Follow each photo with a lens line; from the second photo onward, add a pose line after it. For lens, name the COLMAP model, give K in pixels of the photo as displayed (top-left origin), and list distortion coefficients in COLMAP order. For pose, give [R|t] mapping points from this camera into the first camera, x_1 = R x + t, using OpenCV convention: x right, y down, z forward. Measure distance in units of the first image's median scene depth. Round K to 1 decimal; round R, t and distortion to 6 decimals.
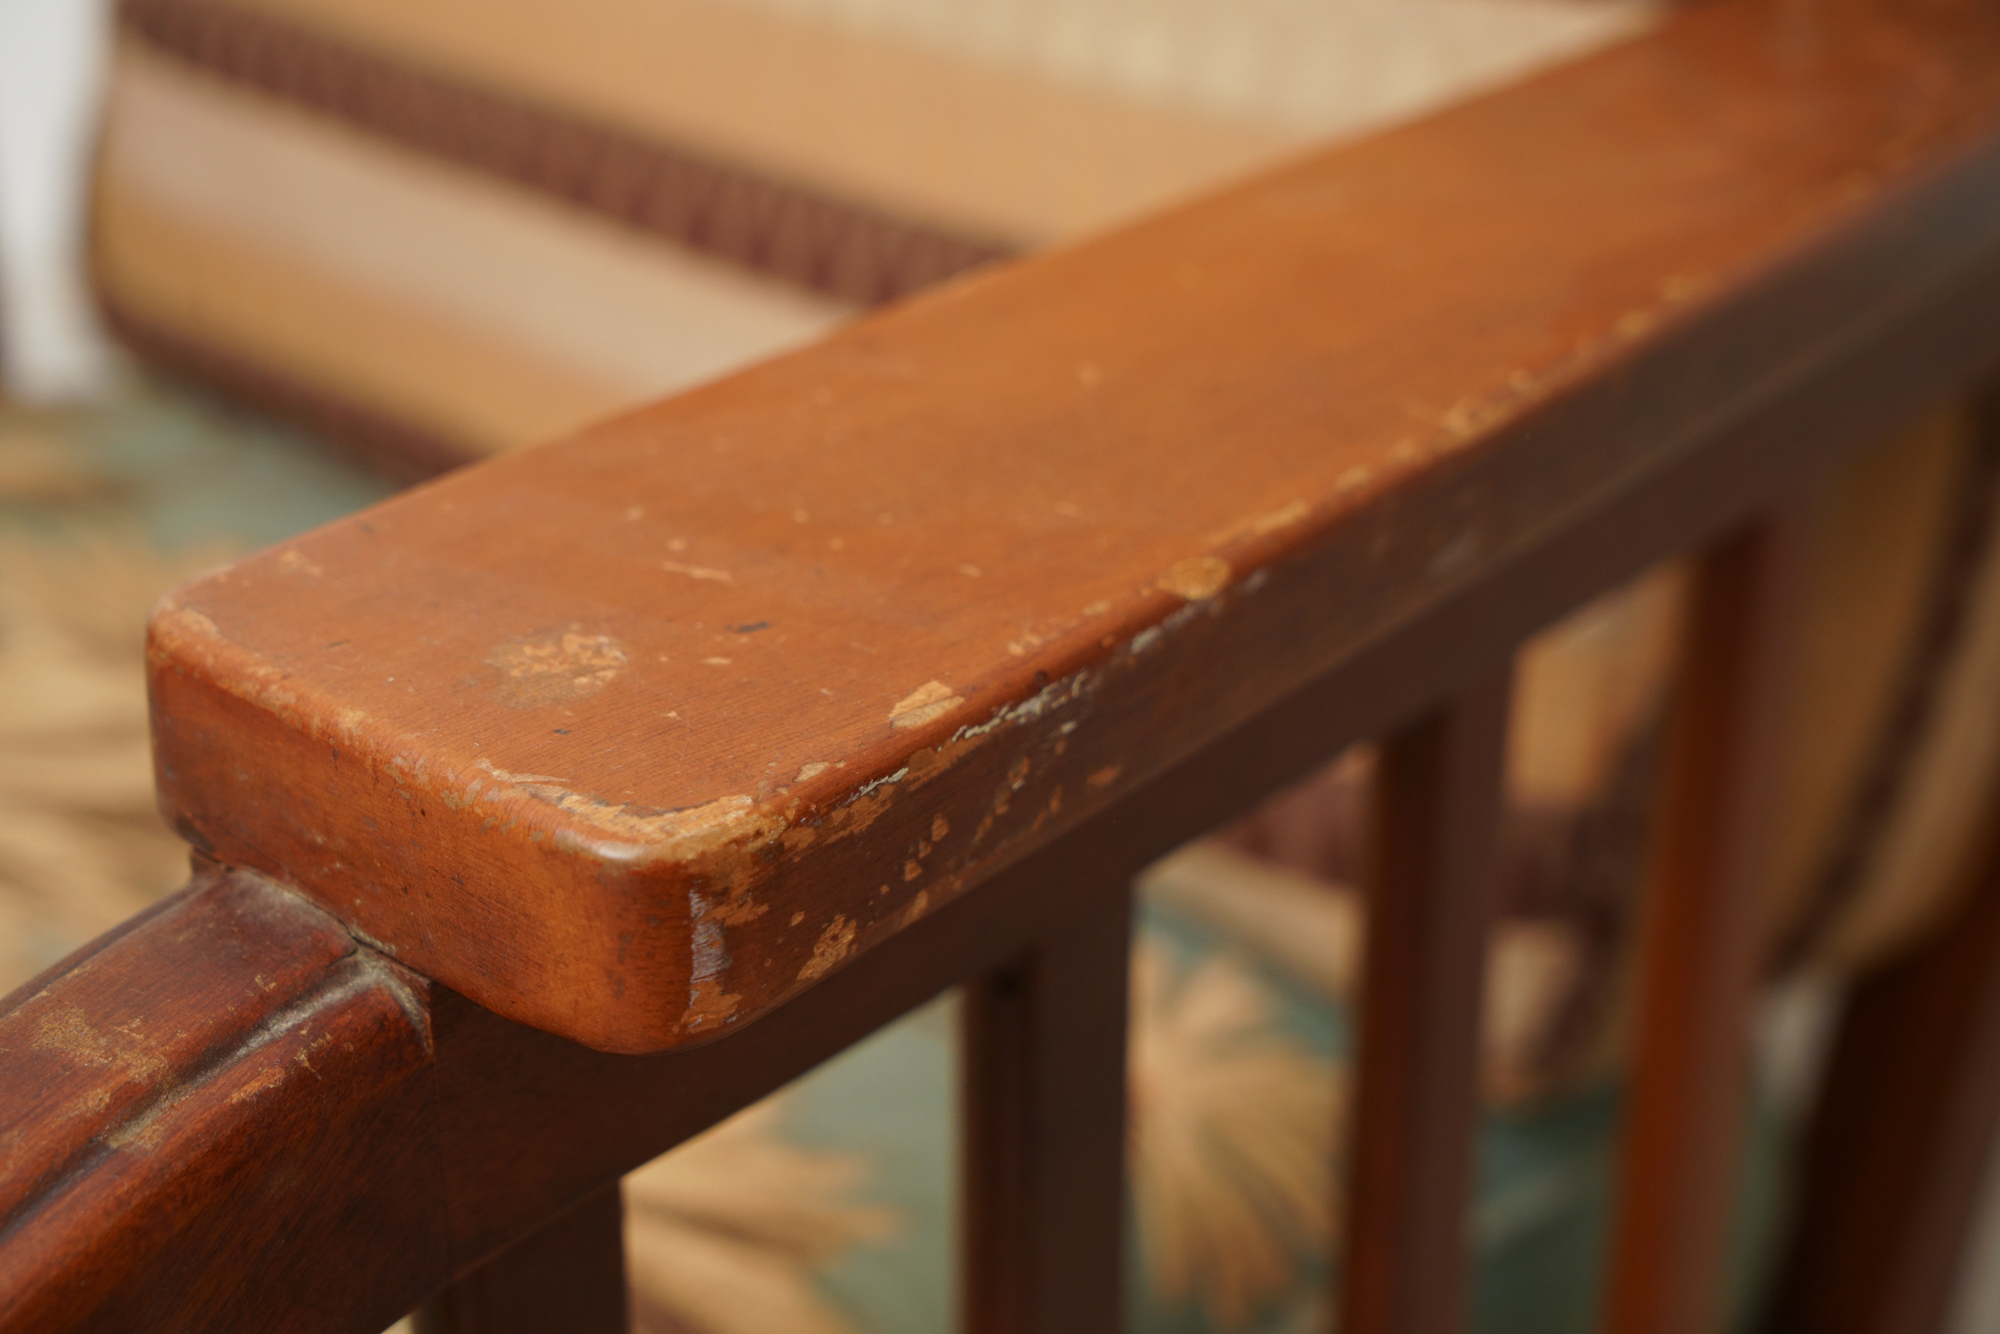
lens RADIAL K [[3083.9, 0, 1000.0], [0, 3083.9, 667.0], [0, 0, 1]] dist [-0.032757, 0.000003]
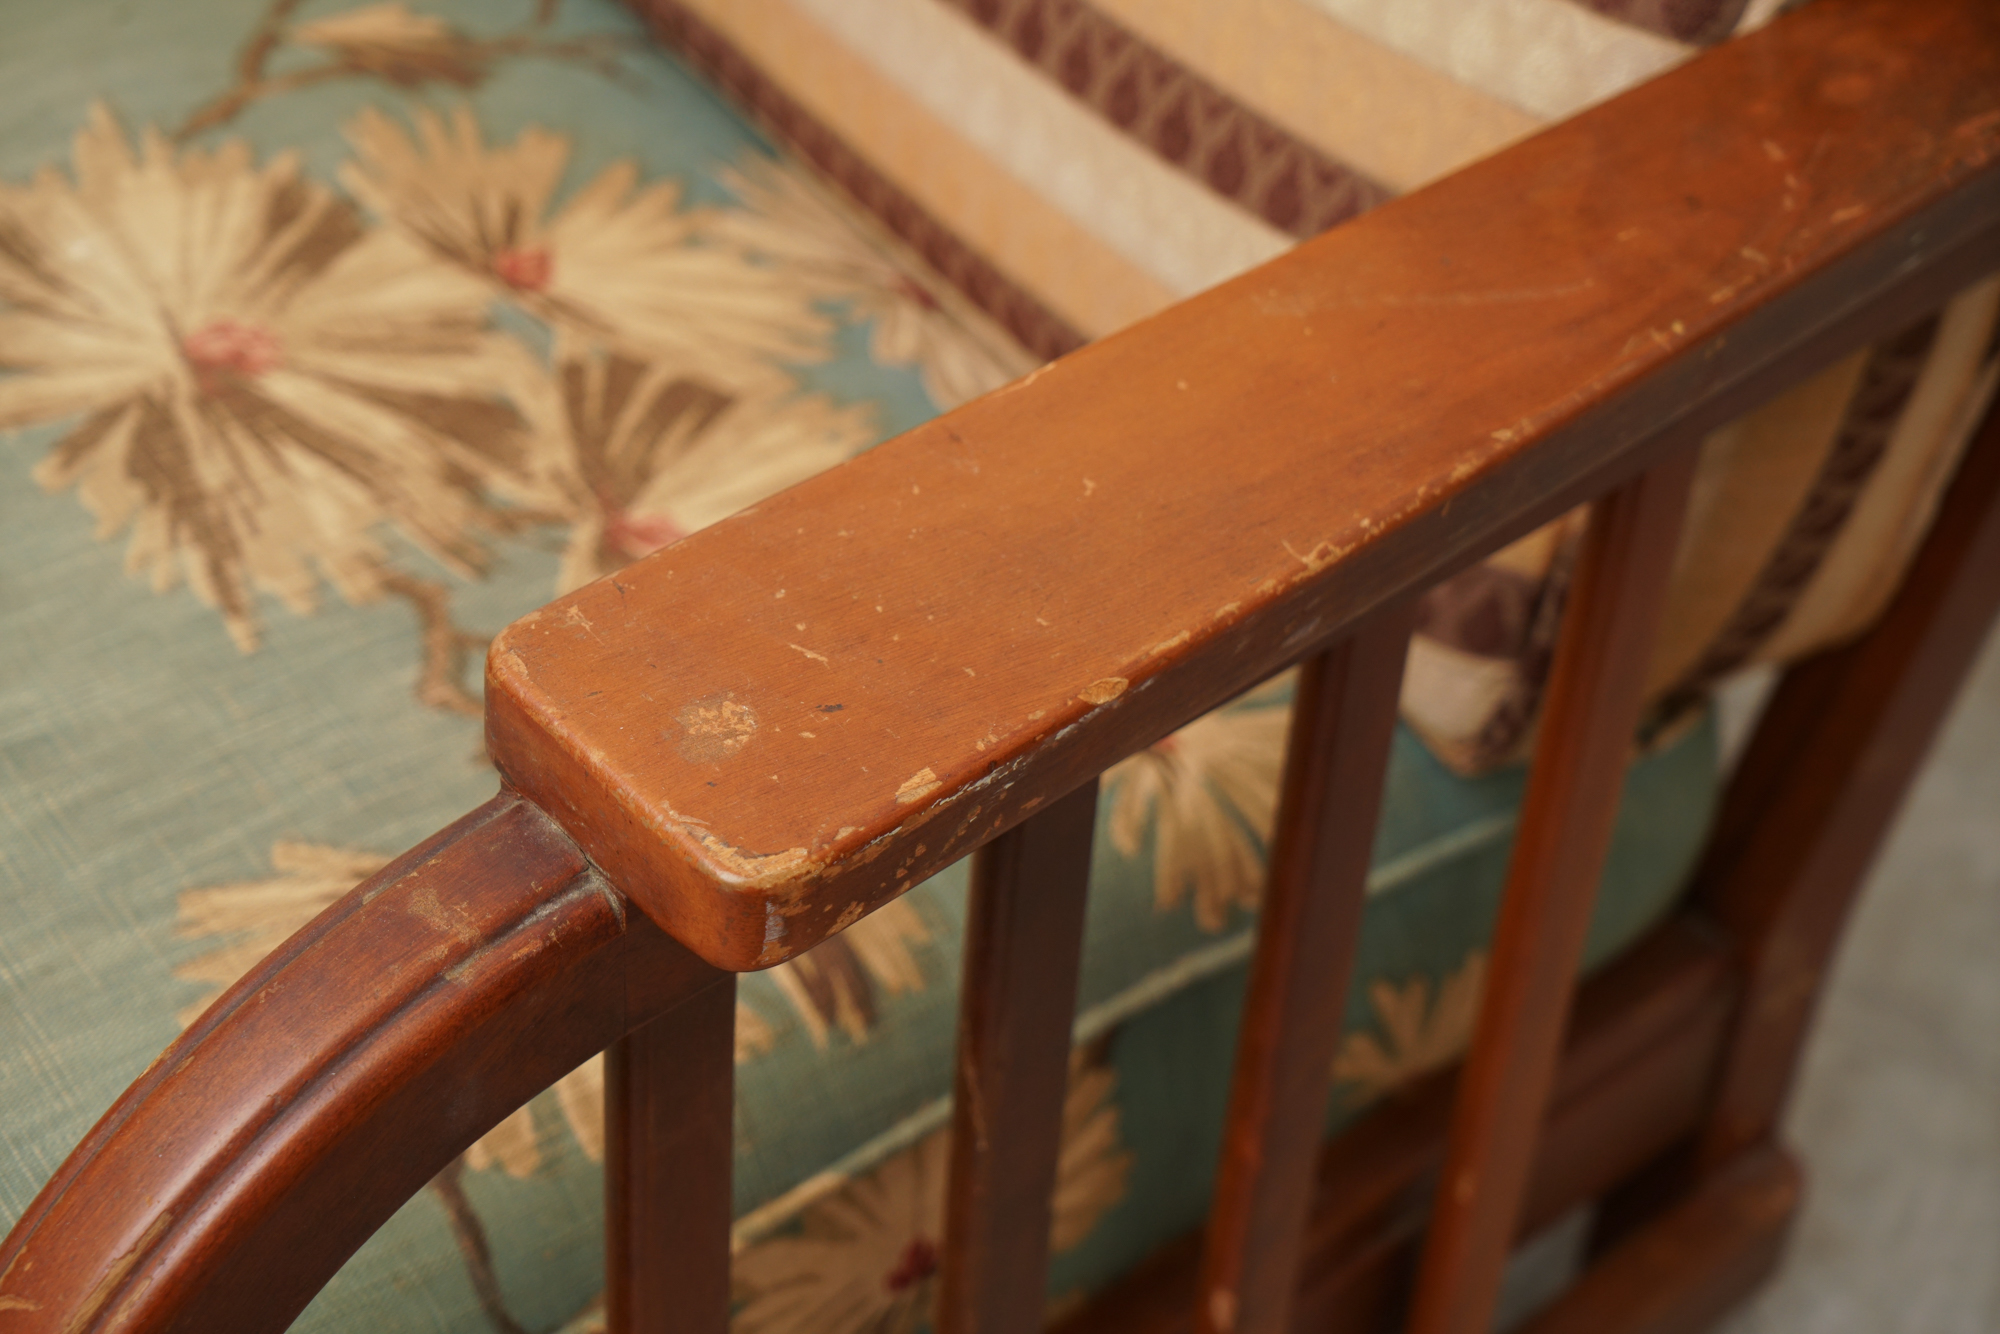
lens RADIAL K [[2807.8, 0, 1000.0], [0, 2807.8, 667.0], [0, 0, 1]] dist [-0.032814, -0.027654]
pose [[0.988823, 0.137368, -0.057953, 0.105652], [-0.122683, 0.970559, 0.207279, -0.393177], [0.084720, -0.197853, 0.976564, -0.548611]]
